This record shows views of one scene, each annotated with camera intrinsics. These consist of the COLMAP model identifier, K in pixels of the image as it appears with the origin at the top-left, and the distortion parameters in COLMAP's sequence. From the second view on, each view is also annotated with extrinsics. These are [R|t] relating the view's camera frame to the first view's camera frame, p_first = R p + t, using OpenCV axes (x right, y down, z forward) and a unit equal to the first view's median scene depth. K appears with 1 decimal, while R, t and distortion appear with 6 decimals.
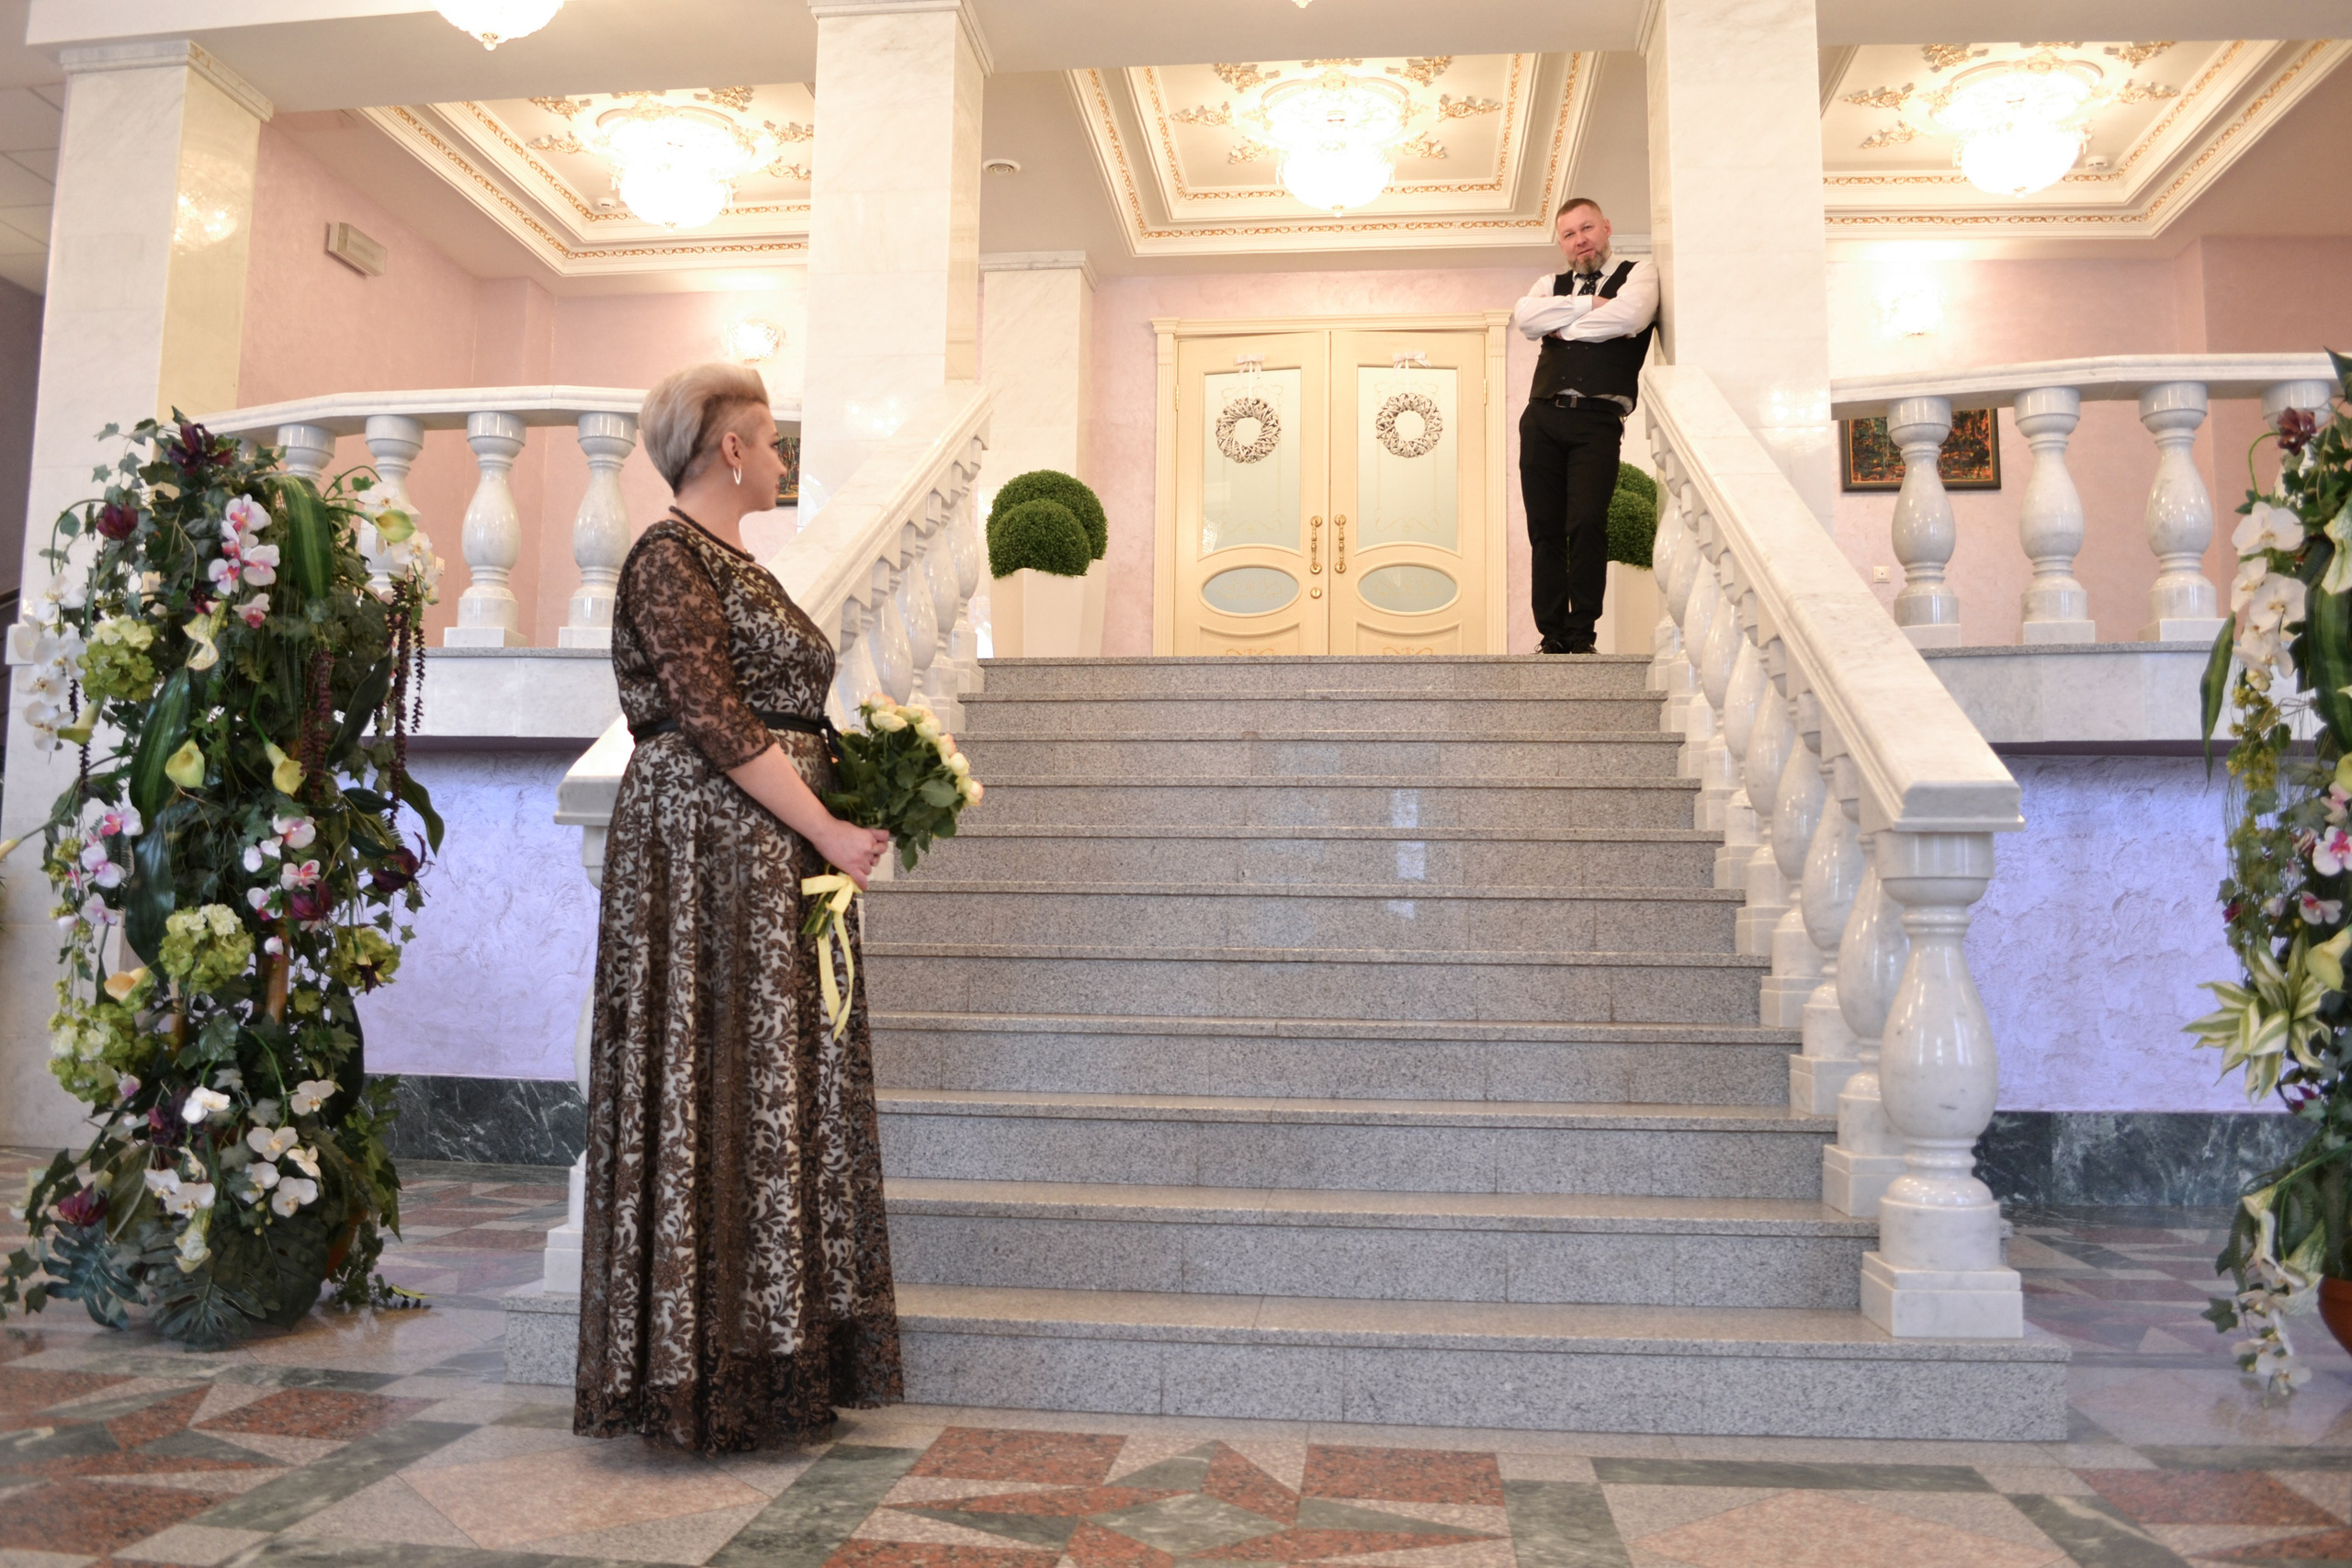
lens RADIAL K [[2105.5, 0, 1175.7], [0, 2105.5, 733.0], [0, 0, 1]] dist [-0.058719, -0.003610]
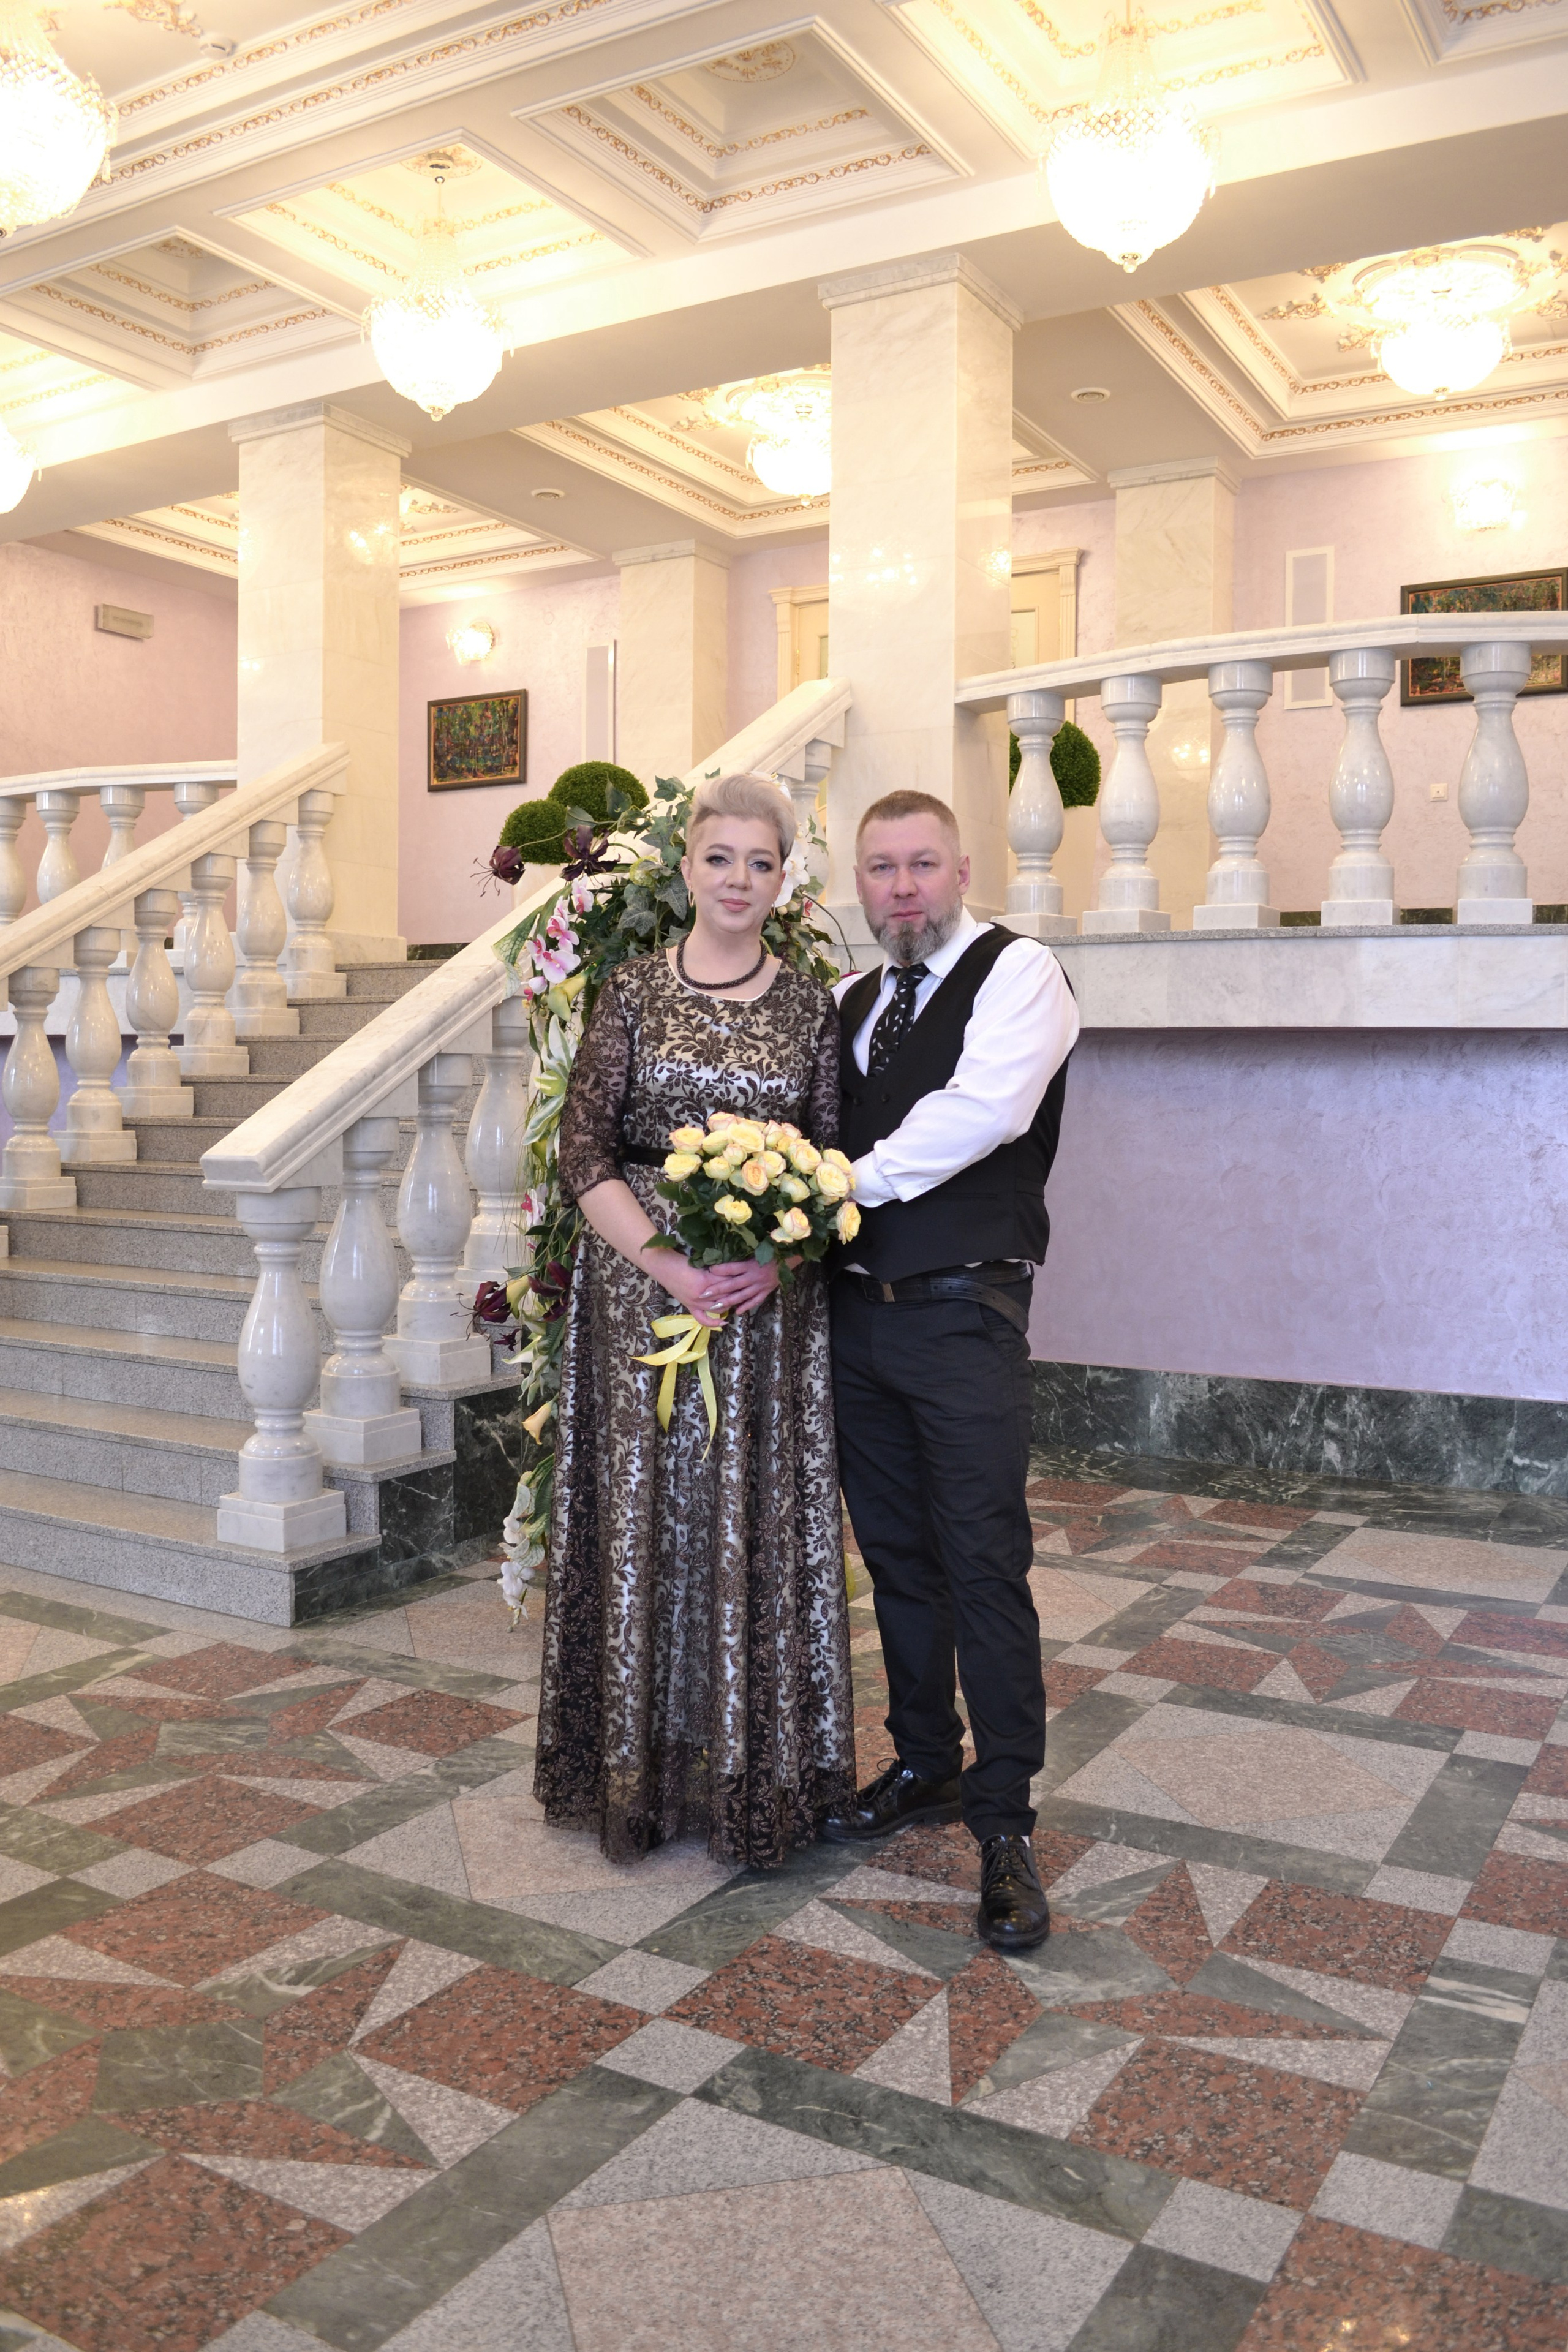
lens RADIAL K [[2105.7, 0, 784.0], [0, 2105.7, 1176.0], [0, 0, 1]] dist [-0.058719, -0.003610]
pose [[0.893015, 0.022268, -0.449476, 0.736140], [0.033496, 0.992716, 0.115730, -0.046943], [0.448779, -0.118404, 0.885764, -0.023596]]
